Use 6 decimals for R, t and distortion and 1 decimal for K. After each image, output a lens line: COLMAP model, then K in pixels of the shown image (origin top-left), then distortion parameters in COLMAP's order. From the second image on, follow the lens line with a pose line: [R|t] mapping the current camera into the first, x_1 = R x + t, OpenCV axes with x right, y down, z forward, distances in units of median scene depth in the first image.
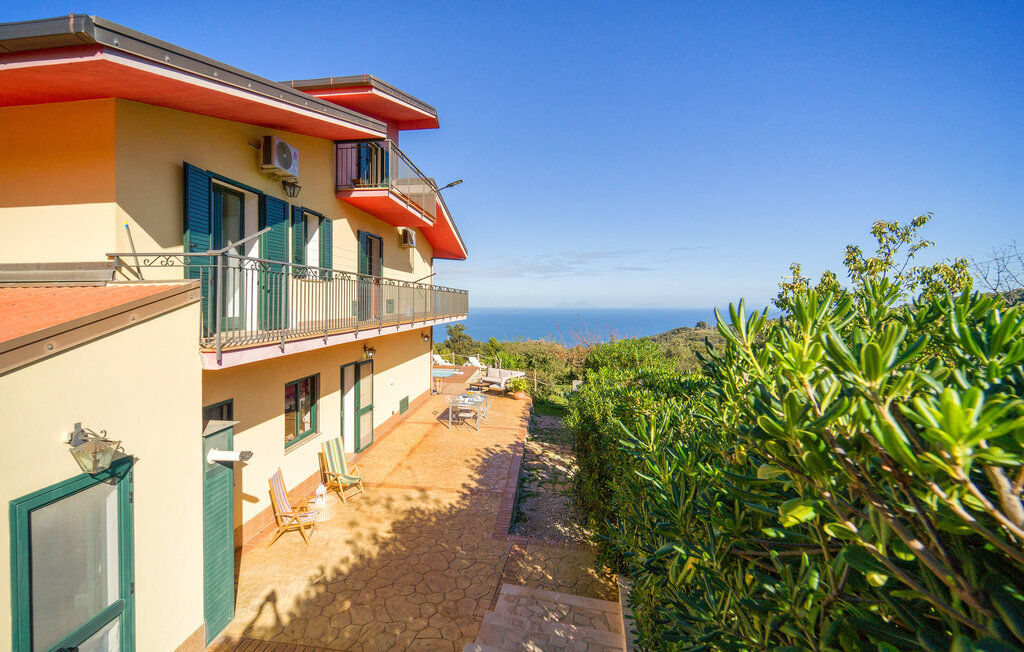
lens RADIAL K [[428.3, 0, 525.1], [0, 428.3, 319.9], [0, 0, 1]] dist [0.001242, -0.000070]
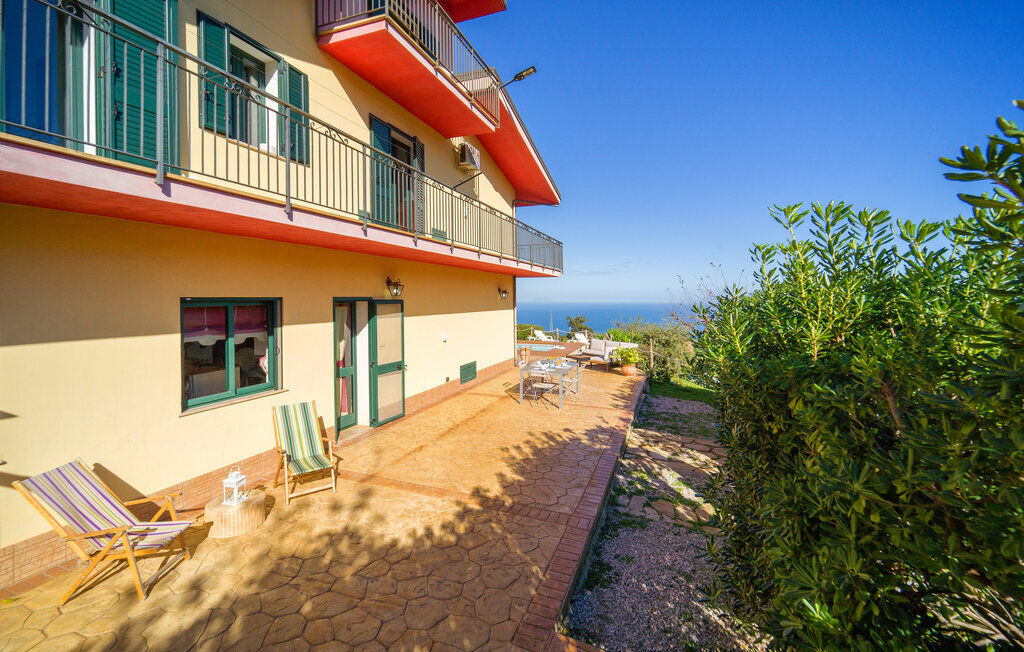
lens RADIAL K [[402.4, 0, 512.0], [0, 402.4, 326.0], [0, 0, 1]] dist [0.001462, 0.000017]
pose [[0.945072, -0.021134, -0.326178, 0.033319], [0.027212, 0.999530, 0.014082, 0.111956], [0.325727, -0.022184, 0.945204, 0.356006]]
